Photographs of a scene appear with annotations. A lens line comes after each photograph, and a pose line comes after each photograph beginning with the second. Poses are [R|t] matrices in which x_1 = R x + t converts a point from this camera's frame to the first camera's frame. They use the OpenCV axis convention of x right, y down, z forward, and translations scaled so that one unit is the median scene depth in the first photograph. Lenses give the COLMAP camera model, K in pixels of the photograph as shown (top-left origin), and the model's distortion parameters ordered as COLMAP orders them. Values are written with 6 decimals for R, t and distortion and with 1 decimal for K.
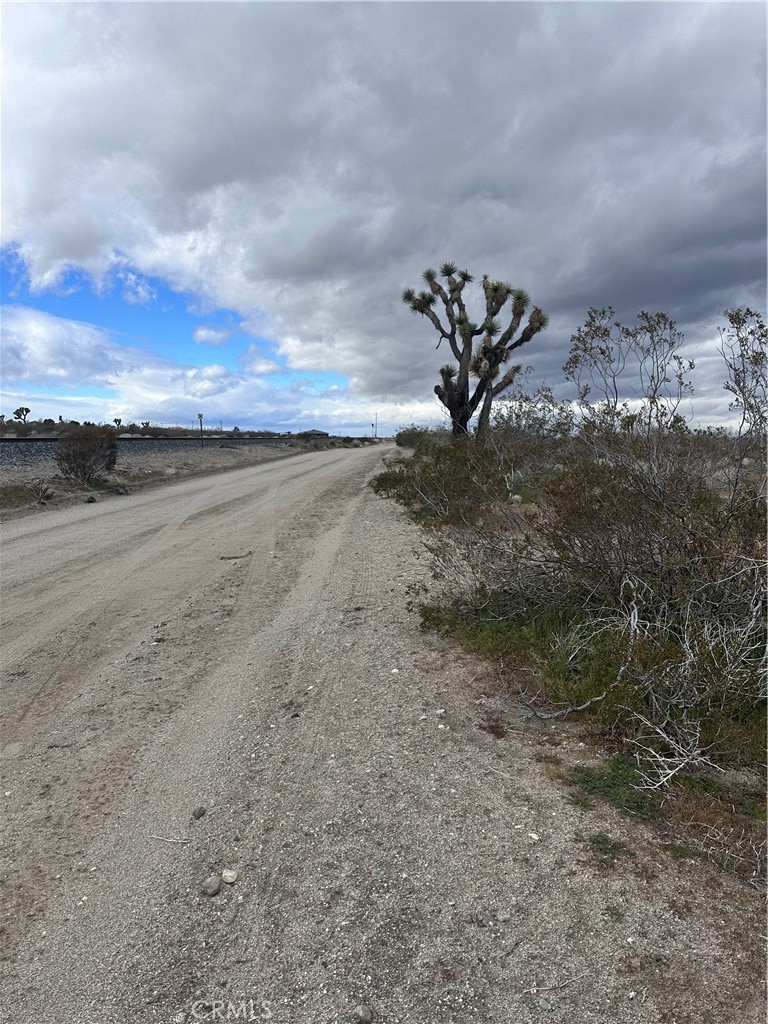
lens RADIAL K [[719.6, 0, 384.0], [0, 719.6, 512.0], [0, 0, 1]] dist [0.050901, -0.064619]
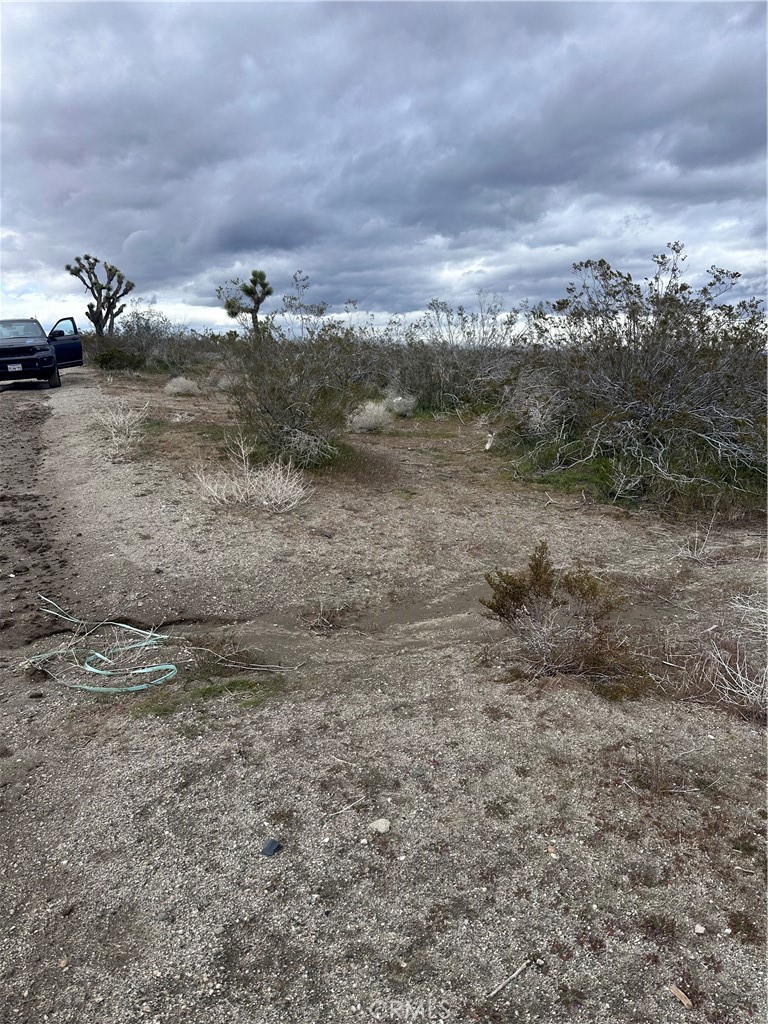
lens RADIAL K [[719.6, 0, 384.0], [0, 719.6, 512.0], [0, 0, 1]] dist [0.050901, -0.064619]
pose [[0.904976, -0.093043, 0.415164, -0.082715], [0.040982, 0.990321, 0.132609, 0.174801], [-0.423484, -0.102994, 0.900030, -1.446809]]
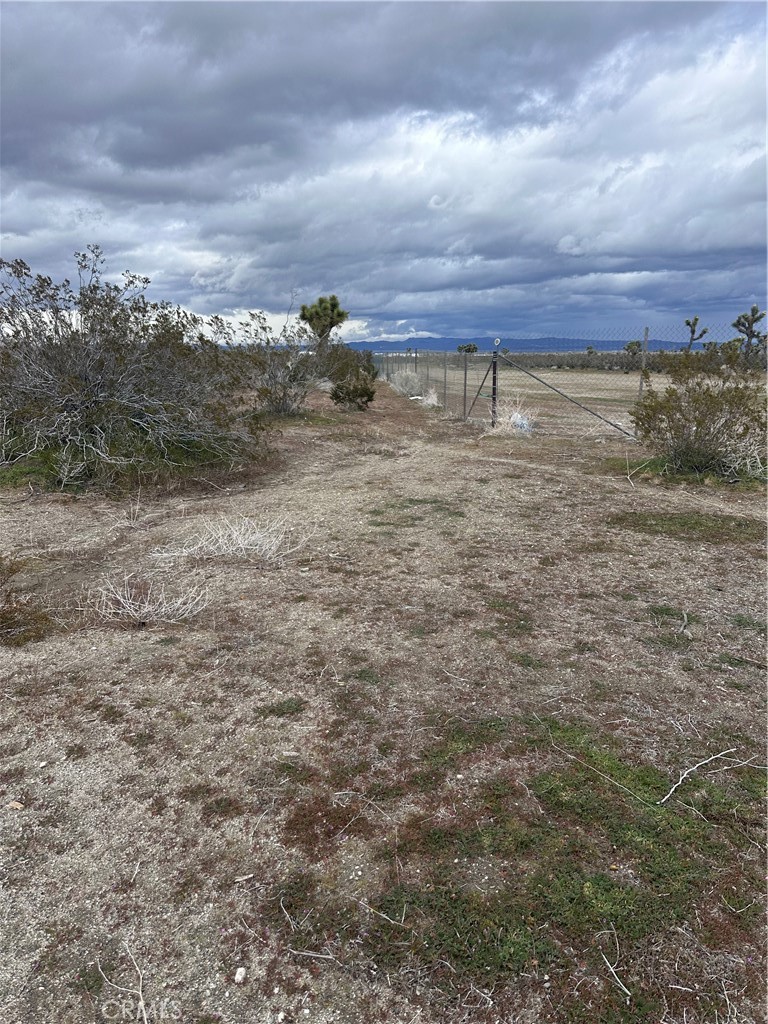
lens RADIAL K [[719.6, 0, 384.0], [0, 719.6, 512.0], [0, 0, 1]] dist [0.050901, -0.064619]
pose [[0.446926, -0.216516, 0.867973, -0.151261], [0.105806, 0.976251, 0.189045, 0.241202], [-0.888292, 0.007348, 0.459221, -2.140204]]
